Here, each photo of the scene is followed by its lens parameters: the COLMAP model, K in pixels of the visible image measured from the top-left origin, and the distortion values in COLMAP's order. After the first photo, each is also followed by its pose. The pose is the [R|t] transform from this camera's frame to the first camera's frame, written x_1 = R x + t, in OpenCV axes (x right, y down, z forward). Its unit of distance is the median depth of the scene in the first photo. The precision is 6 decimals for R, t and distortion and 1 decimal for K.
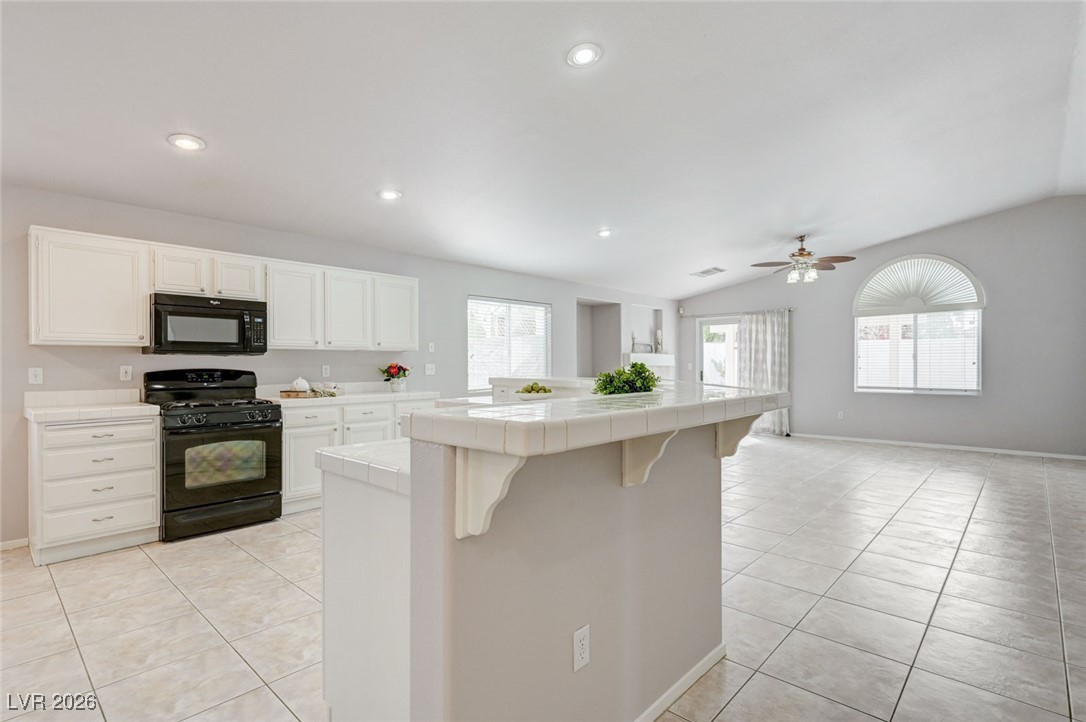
lens RADIAL K [[521.8, 0, 541.1], [0, 521.8, 366.3], [0, 0, 1]] dist [-0.008172, 0.001136]
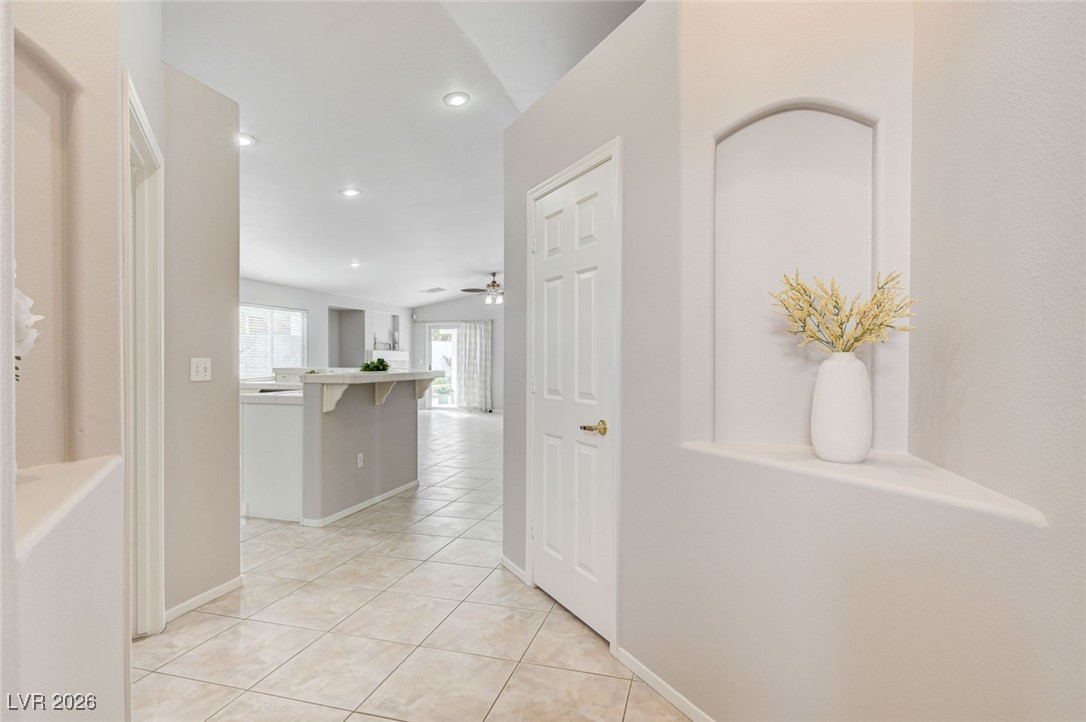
lens RADIAL K [[549.5, 0, 547.5], [0, 549.5, 365.2], [0, 0, 1]] dist [-0.002810, -0.000074]
pose [[0.885239, 0.000368, 0.465137, -0.077449], [-0.003073, 0.999982, 0.005056, 0.002545], [-0.465127, -0.005905, 0.885224, -0.397334]]
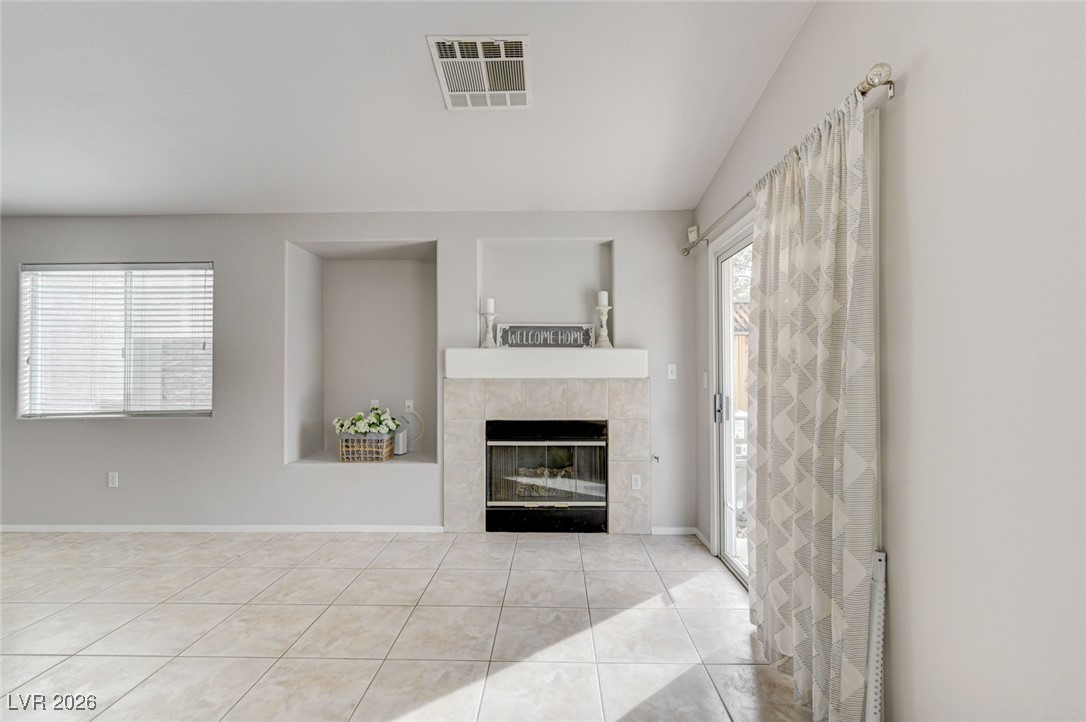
lens RADIAL K [[481.2, 0, 541.3], [0, 481.2, 361.4], [0, 0, 1]] dist [-0.001045, -0.000145]
pose [[0.660099, -0.011532, -0.751090, 0.588097], [-0.007145, 0.999741, -0.021629, -0.007062], [0.751144, 0.019644, 0.659846, 0.882695]]
